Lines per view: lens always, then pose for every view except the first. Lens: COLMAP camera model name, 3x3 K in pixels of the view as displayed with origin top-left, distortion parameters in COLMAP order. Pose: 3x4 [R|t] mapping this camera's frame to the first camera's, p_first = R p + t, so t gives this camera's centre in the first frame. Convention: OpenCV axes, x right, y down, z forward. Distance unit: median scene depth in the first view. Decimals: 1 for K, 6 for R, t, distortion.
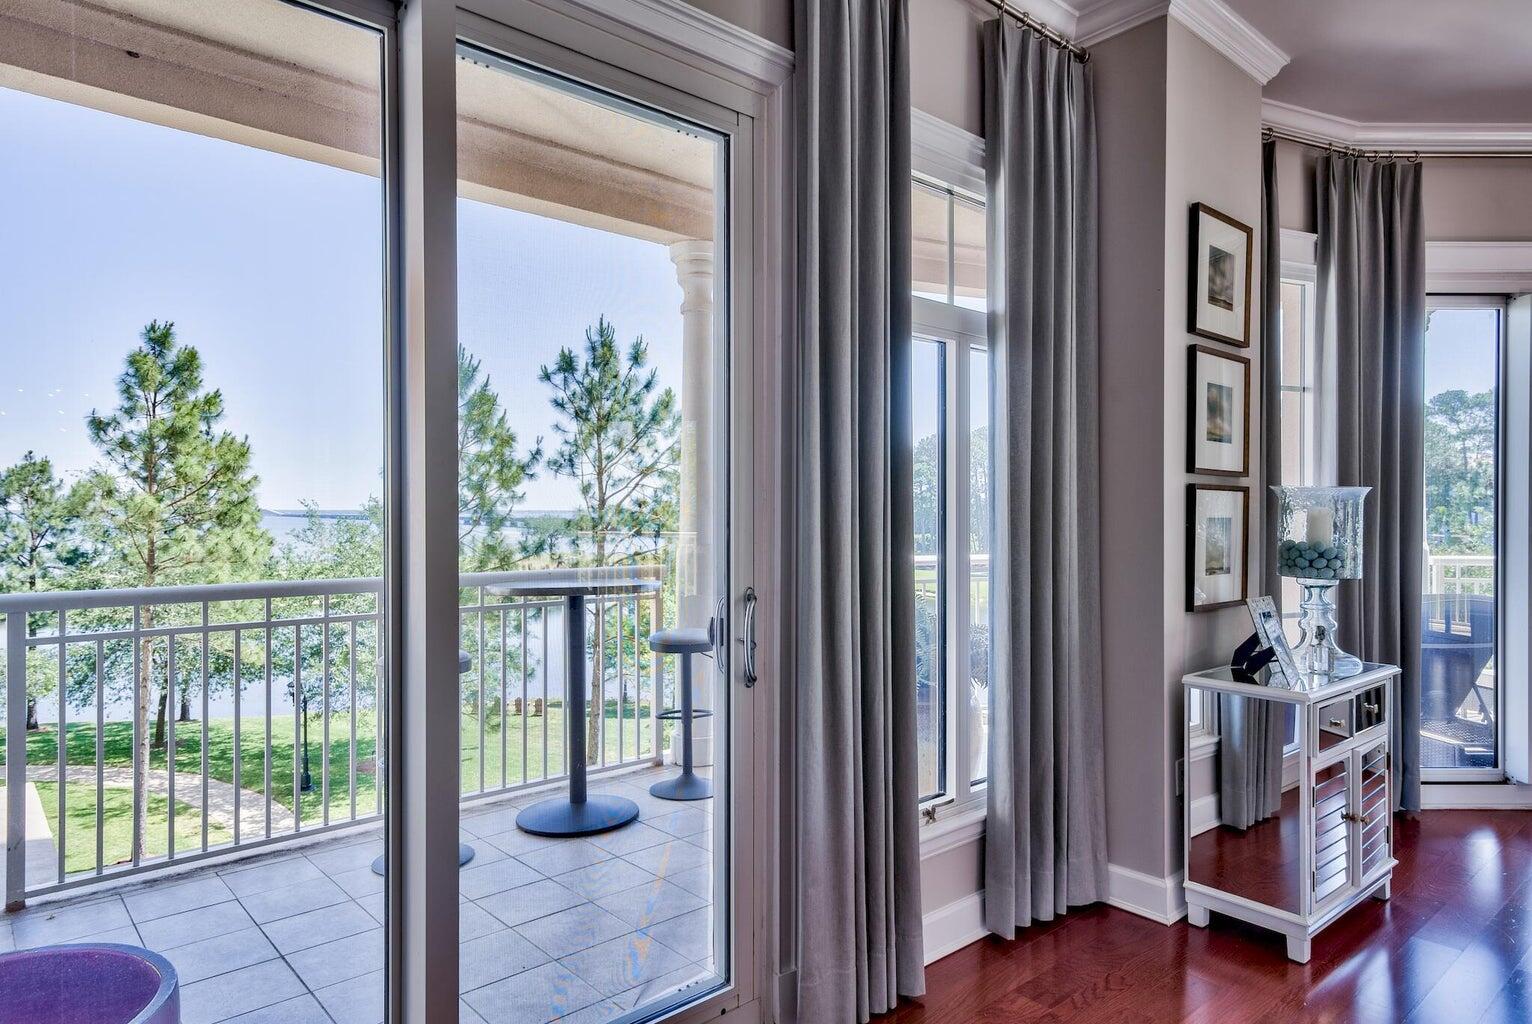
lens RADIAL K [[939.3, 0, 766.0], [0, 939.3, 512.0], [0, 0, 1]] dist [0.002355, 0.000825]
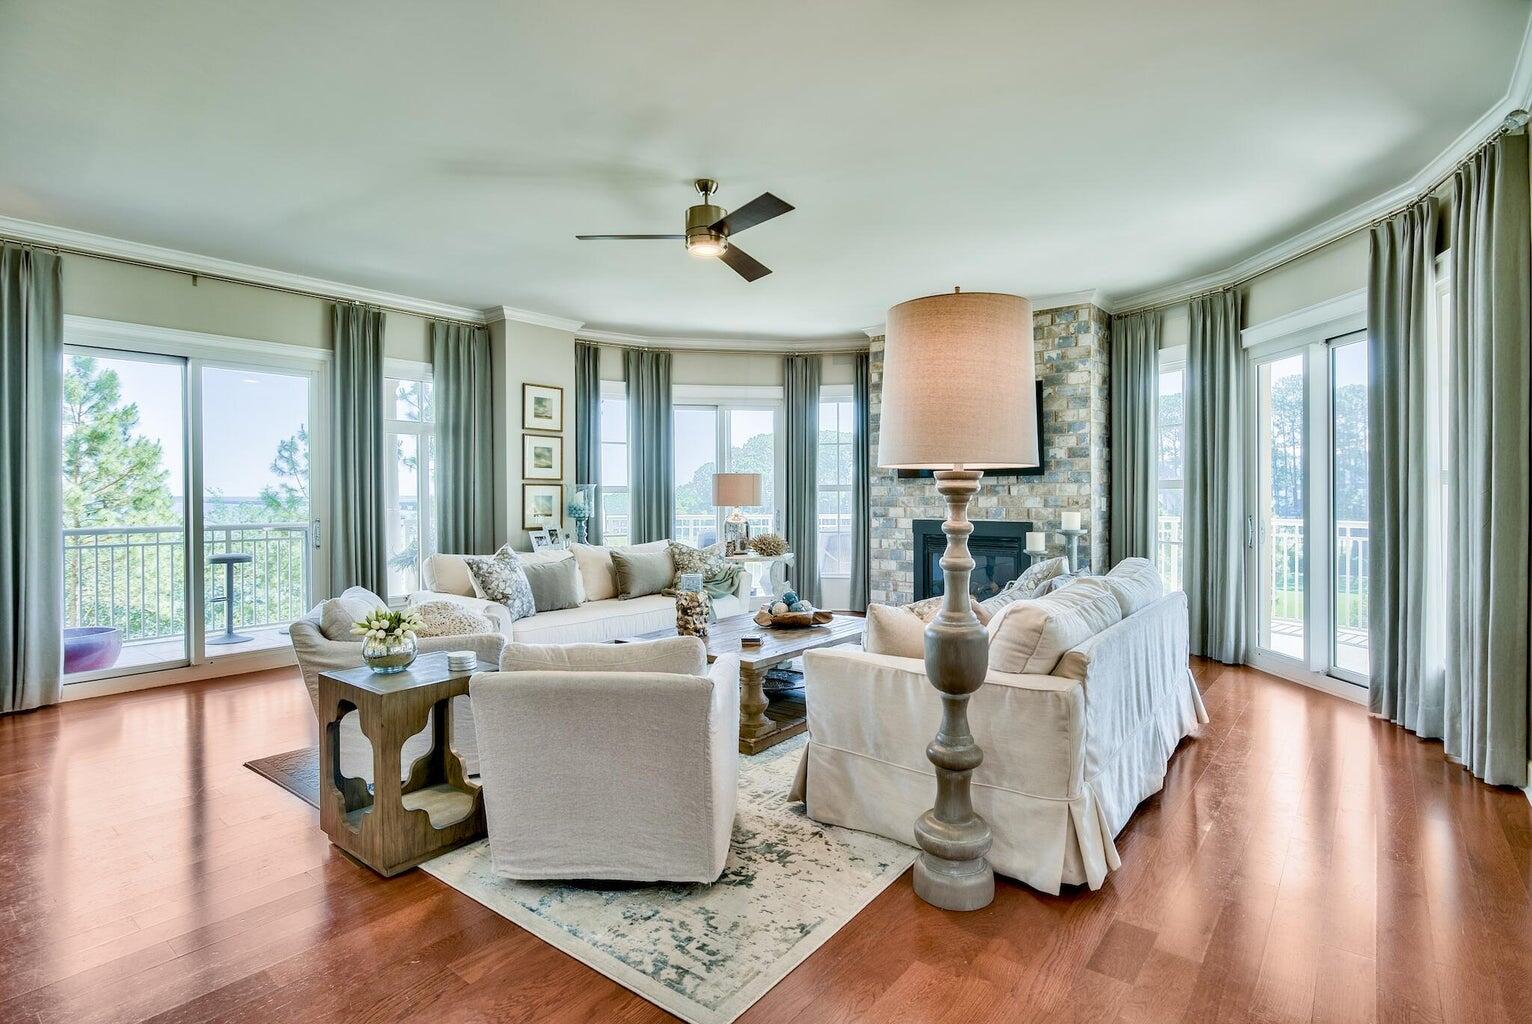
lens RADIAL K [[753.3, 0, 742.1], [0, 753.3, 492.7], [0, 0, 1]] dist [-0.001704, -0.000453]
pose [[0.988502, -0.002776, 0.151181, 0.084847], [0.003672, 0.999977, -0.005649, 0.001317], [-0.151162, 0.006139, 0.988490, -0.145122]]
